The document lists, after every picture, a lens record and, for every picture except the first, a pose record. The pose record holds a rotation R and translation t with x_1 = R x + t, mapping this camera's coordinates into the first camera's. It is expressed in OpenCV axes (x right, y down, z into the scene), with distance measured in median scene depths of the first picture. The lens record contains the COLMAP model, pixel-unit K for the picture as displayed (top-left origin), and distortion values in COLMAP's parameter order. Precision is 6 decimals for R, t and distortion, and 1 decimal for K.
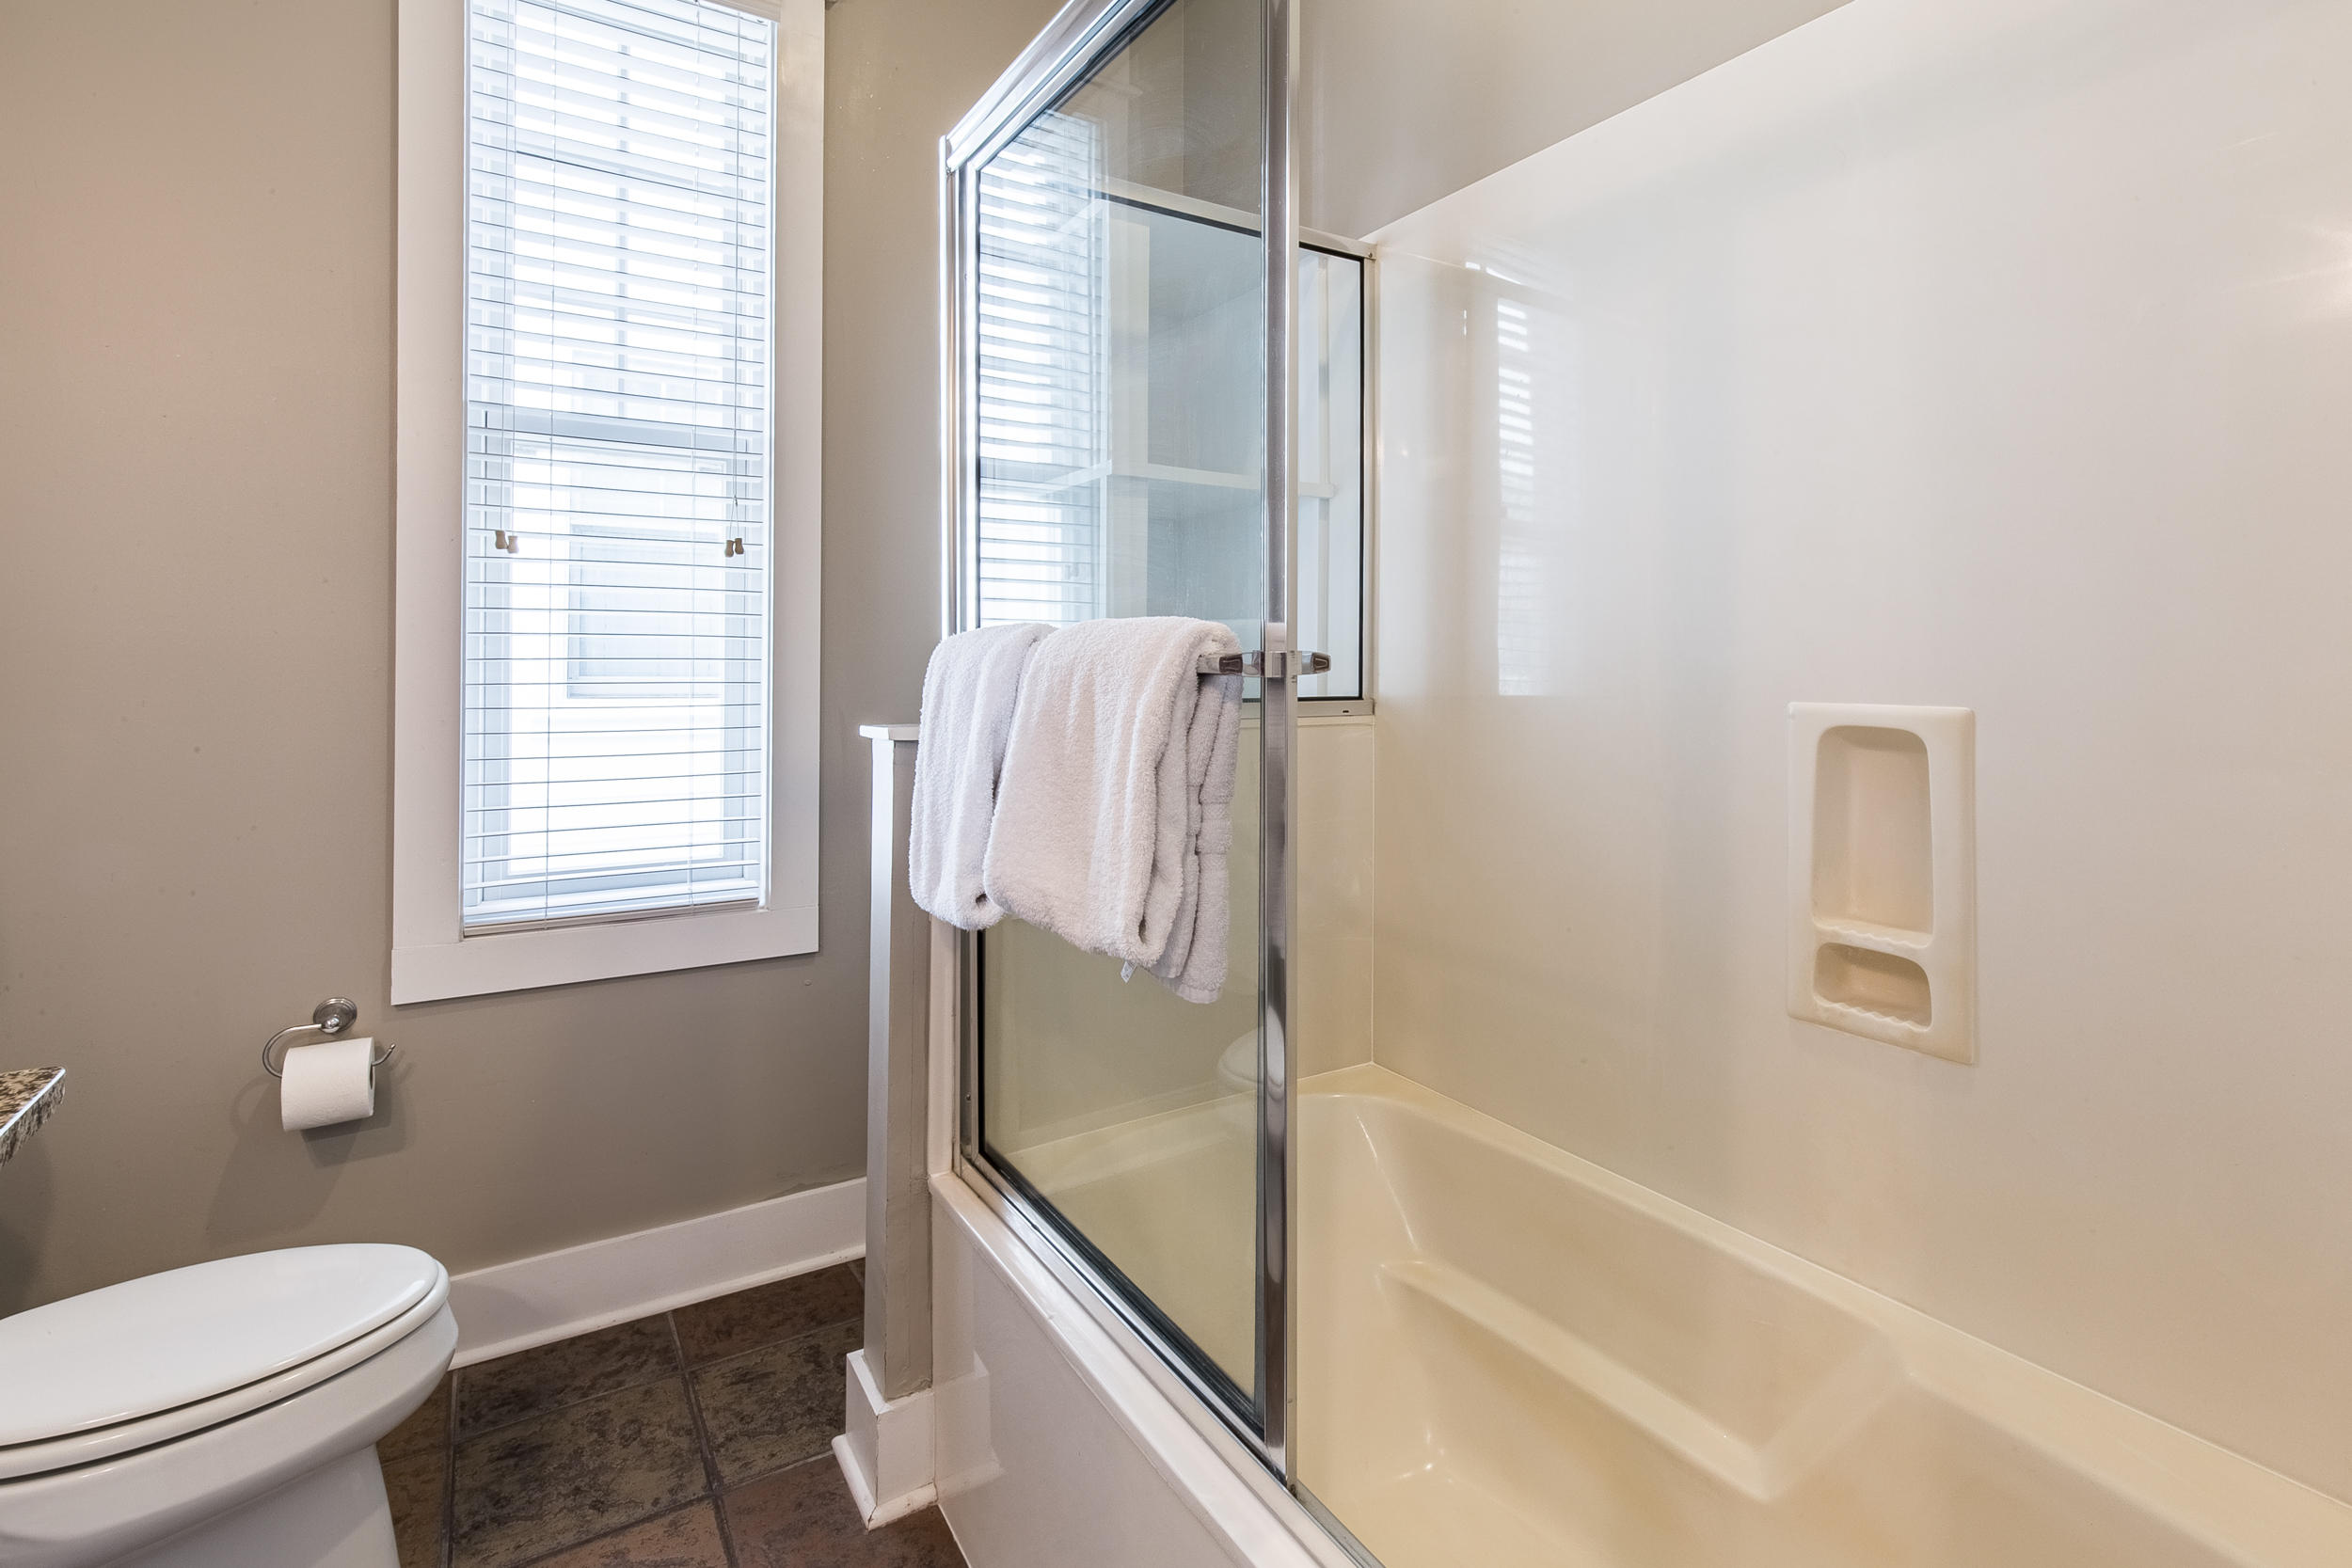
lens RADIAL K [[1096.3, 0, 1187.3], [0, 1096.3, 673.6], [0, 0, 1]] dist [0.006871, -0.000198]
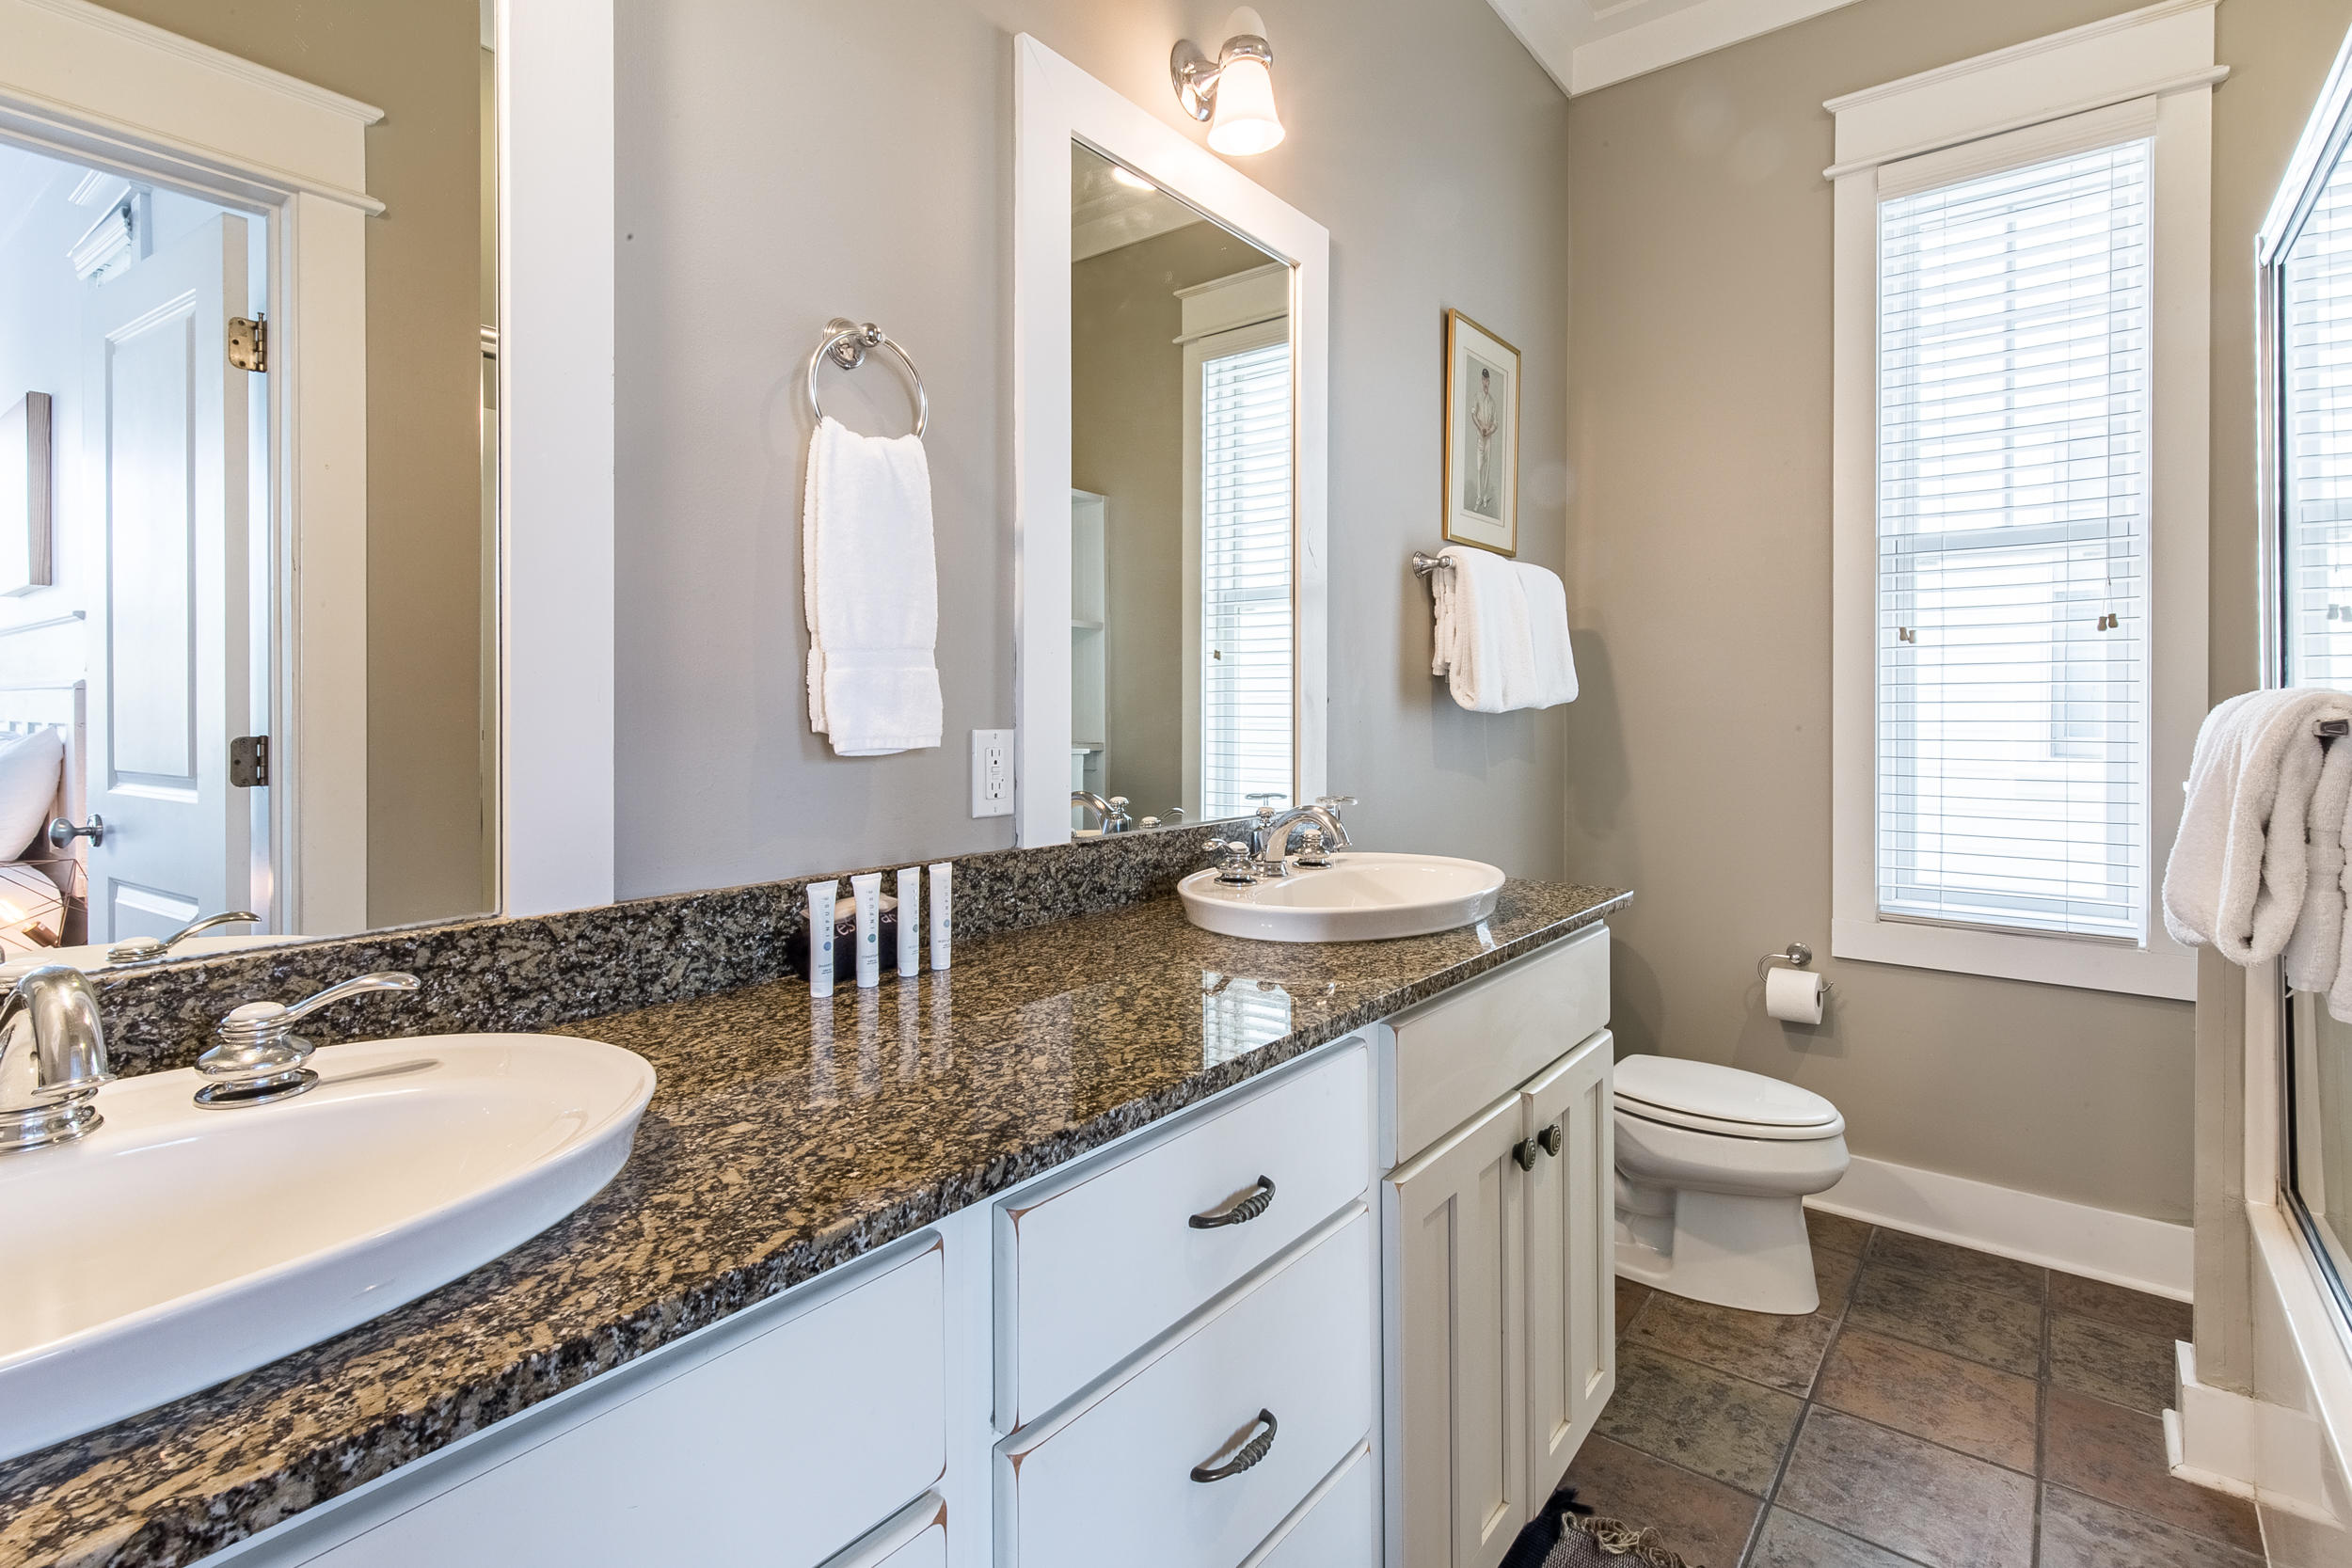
lens RADIAL K [[1096.3, 0, 1187.3], [0, 1096.3, 673.6], [0, 0, 1]] dist [0.006871, -0.000198]
pose [[0.316703, -0.040776, -0.947648, 0.413321], [-0.011400, 0.998840, -0.046789, 0.001545], [0.948456, 0.025621, 0.315871, -0.294207]]
